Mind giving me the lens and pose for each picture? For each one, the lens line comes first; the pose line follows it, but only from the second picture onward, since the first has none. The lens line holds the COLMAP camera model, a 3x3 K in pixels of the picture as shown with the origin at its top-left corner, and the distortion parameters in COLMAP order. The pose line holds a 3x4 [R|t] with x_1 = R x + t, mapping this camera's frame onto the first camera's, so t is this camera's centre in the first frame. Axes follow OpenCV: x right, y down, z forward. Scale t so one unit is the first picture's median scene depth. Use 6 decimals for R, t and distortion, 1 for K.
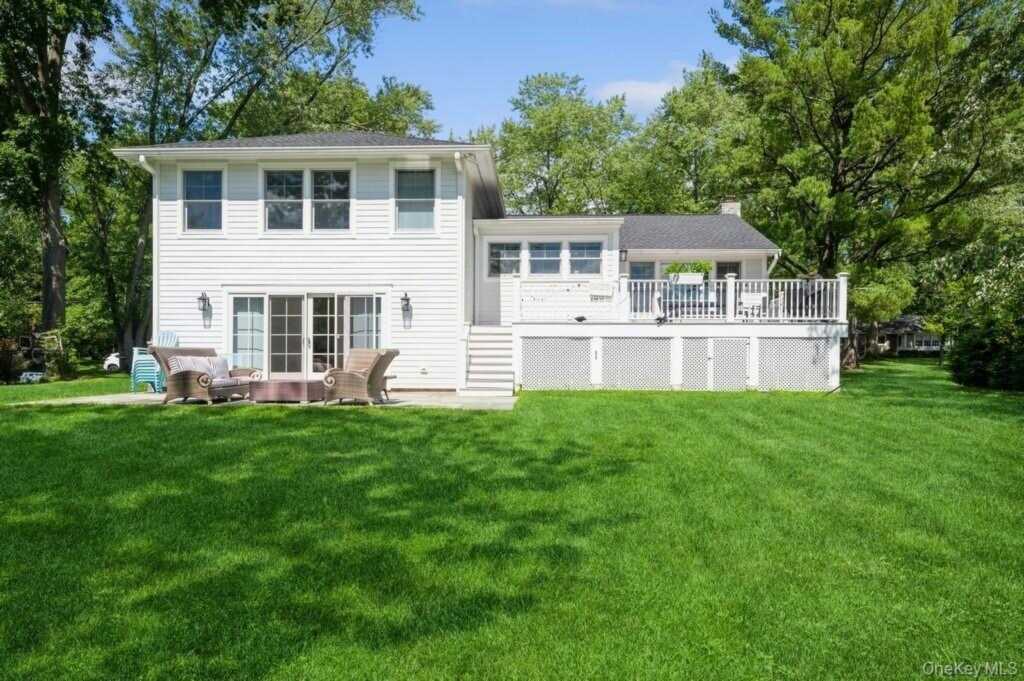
lens RADIAL K [[685.6, 0, 512.0], [0, 685.6, 346.5], [0, 0, 1]] dist [0.033240, 0.000848]
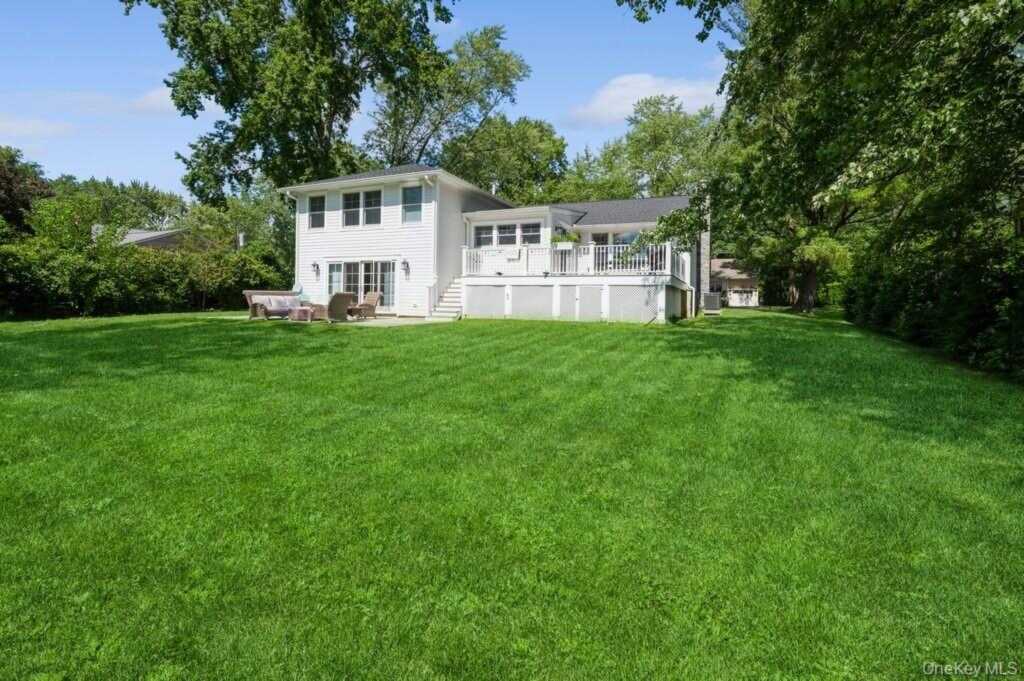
lens RADIAL K [[471.6, 0, 519.3], [0, 471.6, 298.9], [0, 0, 1]] dist [0.000364, -0.000220]
pose [[0.937731, 0.007724, -0.347277, 0.511050], [-0.001796, 0.999847, 0.017387, -0.000996], [0.347359, -0.015680, 0.937601, -0.004804]]
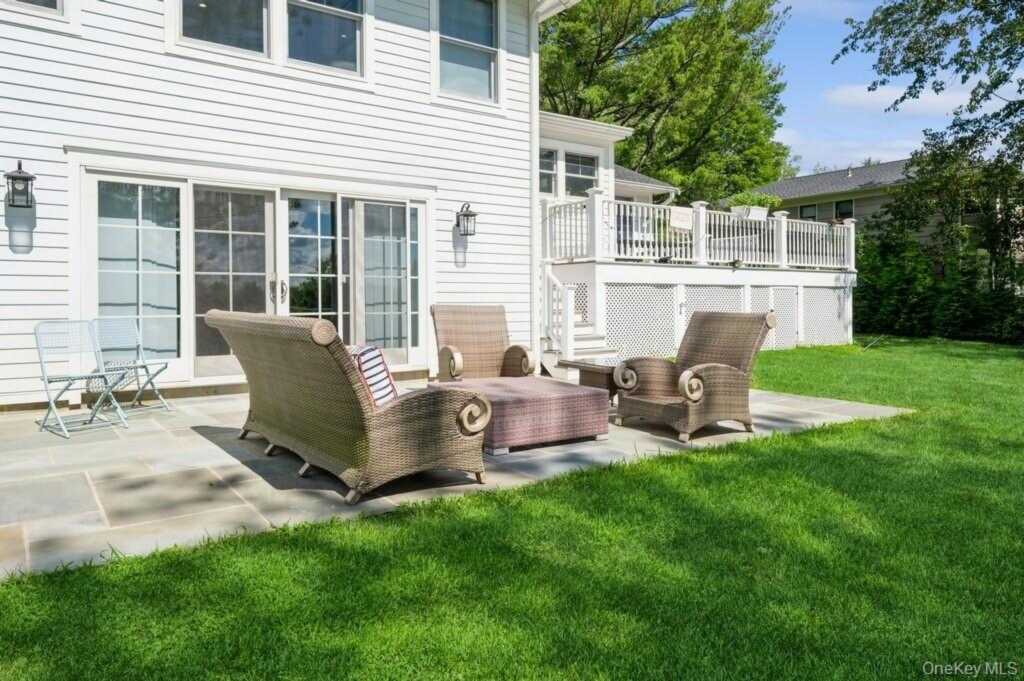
lens RADIAL K [[685.6, 0, 512.0], [0, 685.6, 293.8], [0, 0, 1]] dist [0.033240, 0.000848]
pose [[0.781988, -0.001593, 0.623292, -0.470673], [-0.011598, 0.999786, 0.017106, -0.013300], [-0.623186, -0.020606, 0.781802, 0.515572]]
